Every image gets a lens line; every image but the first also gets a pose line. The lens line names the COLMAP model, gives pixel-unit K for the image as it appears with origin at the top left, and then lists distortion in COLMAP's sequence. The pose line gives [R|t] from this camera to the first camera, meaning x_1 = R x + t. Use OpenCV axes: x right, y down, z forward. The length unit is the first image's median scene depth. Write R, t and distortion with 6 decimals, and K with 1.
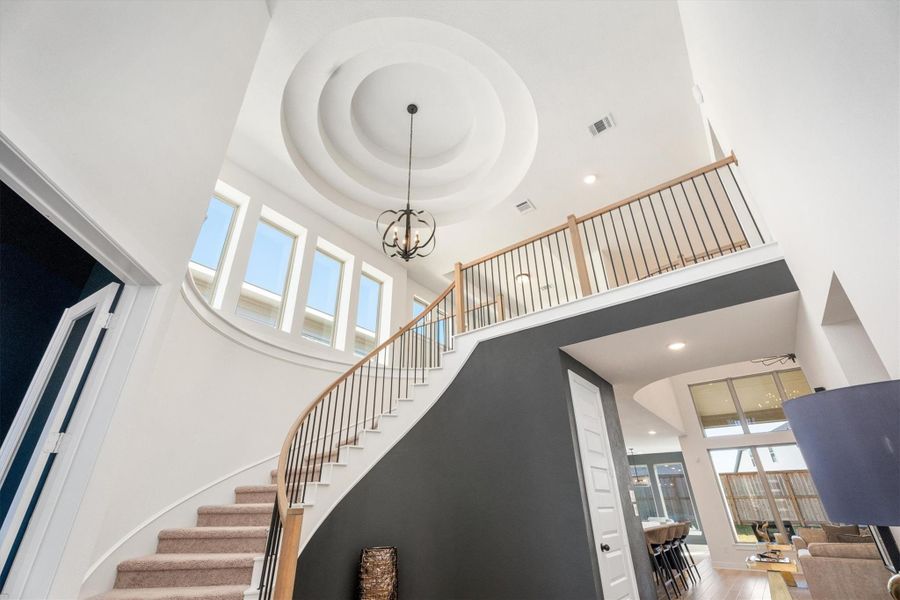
lens RADIAL K [[395.6, 0, 445.7], [0, 395.6, 299.4], [0, 0, 1]] dist [0.000380, 0.000086]
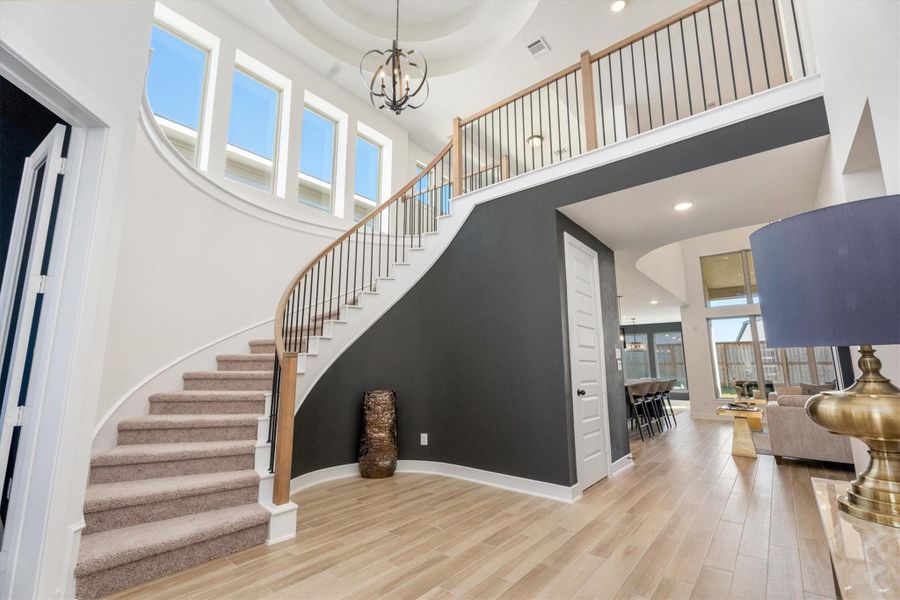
lens RADIAL K [[395.6, 0, 445.7], [0, 395.6, 299.4], [0, 0, 1]] dist [0.000380, 0.000086]
pose [[0.999040, 0.006419, -0.043331, 0.054174], [0.006887, 0.953884, 0.300097, 0.036709], [0.043259, -0.300107, 0.952924, 0.012959]]
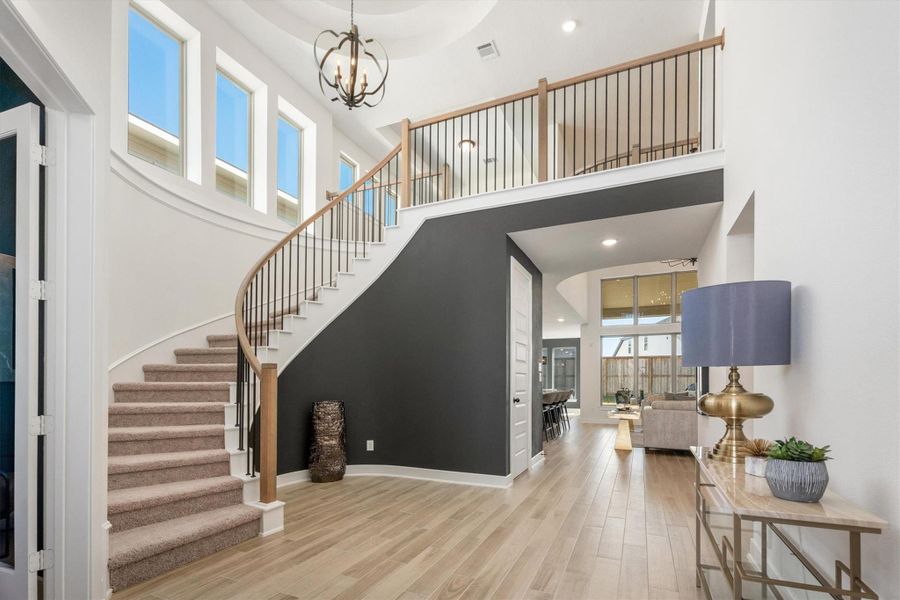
lens RADIAL K [[426.7, 0, 447.9], [0, 426.7, 378.8], [0, 0, 1]] dist [0.000337, 0.000524]
pose [[0.974437, 0.015687, 0.224111, -0.089762], [-0.115862, 0.889754, 0.441490, -0.011927], [-0.192478, -0.456171, 0.868827, -0.089408]]
